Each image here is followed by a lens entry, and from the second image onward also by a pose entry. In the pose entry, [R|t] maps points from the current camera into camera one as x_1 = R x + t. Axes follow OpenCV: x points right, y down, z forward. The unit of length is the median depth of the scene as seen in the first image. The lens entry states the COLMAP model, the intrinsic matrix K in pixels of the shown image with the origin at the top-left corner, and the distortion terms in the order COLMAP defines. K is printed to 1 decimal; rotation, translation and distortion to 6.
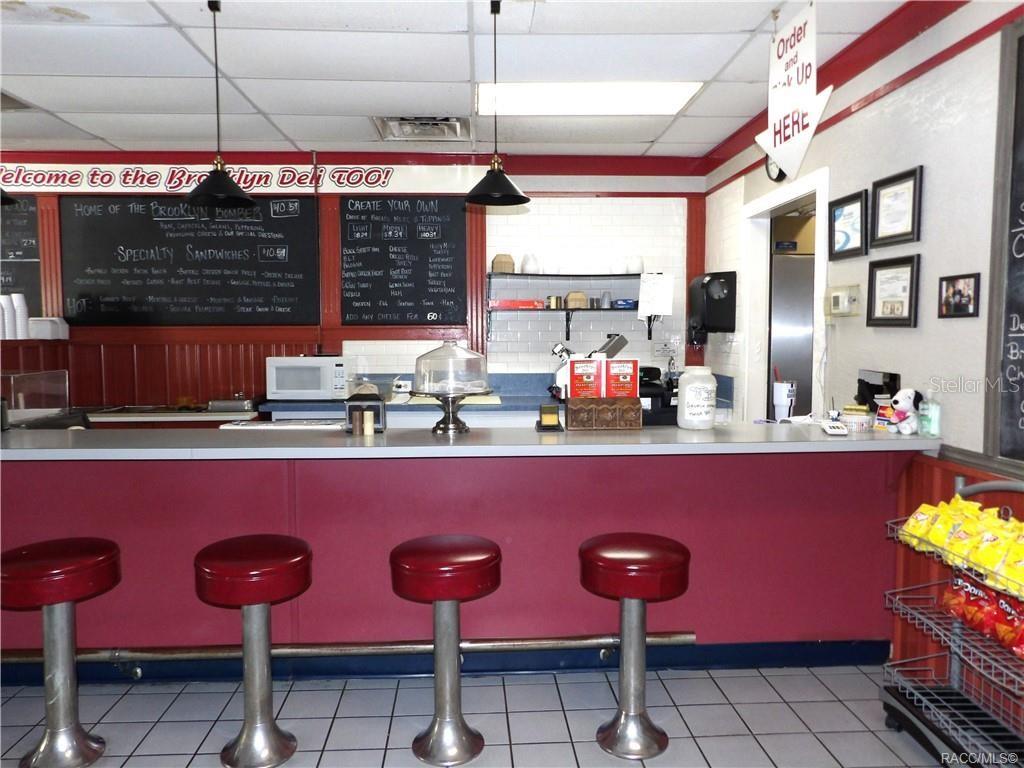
lens RADIAL K [[732.0, 0, 512.0], [0, 732.0, 384.0], [0, 0, 1]] dist [-0.001857, 0.011268]
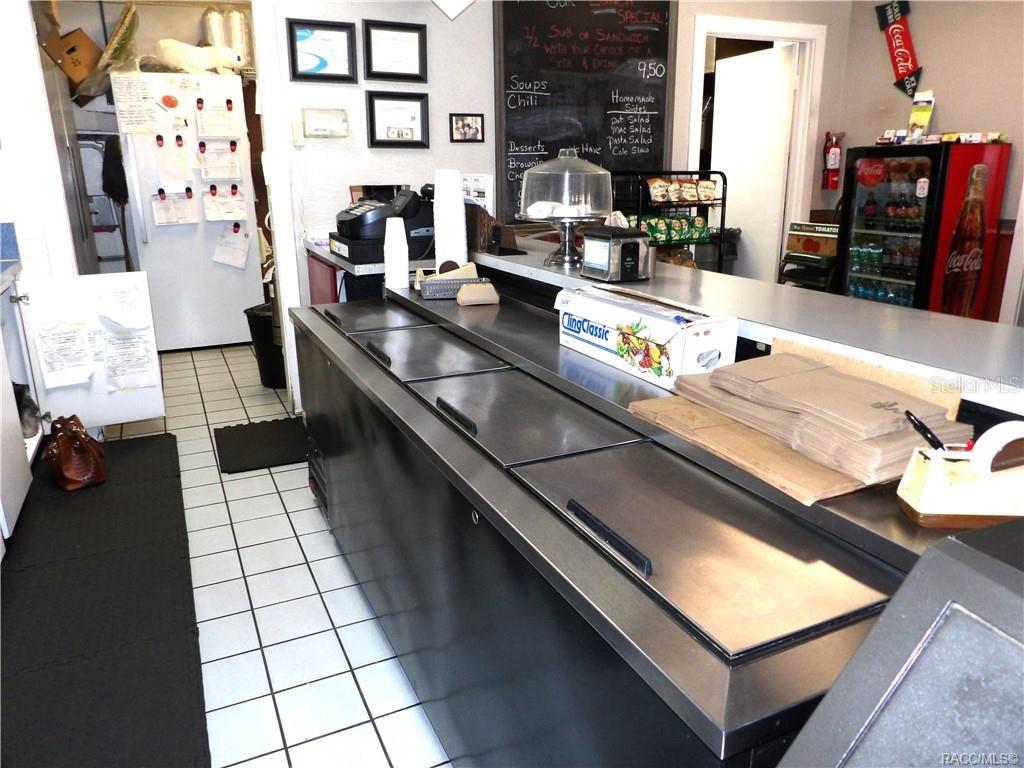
lens RADIAL K [[732.0, 0, 512.0], [0, 732.0, 384.0], [0, 0, 1]] dist [-0.001857, 0.011268]
pose [[-0.373636, -0.263461, 0.889373, -0.869308], [0.076399, 0.946816, 0.312573, -0.076267], [-0.924424, 0.184736, -0.333636, 1.396630]]
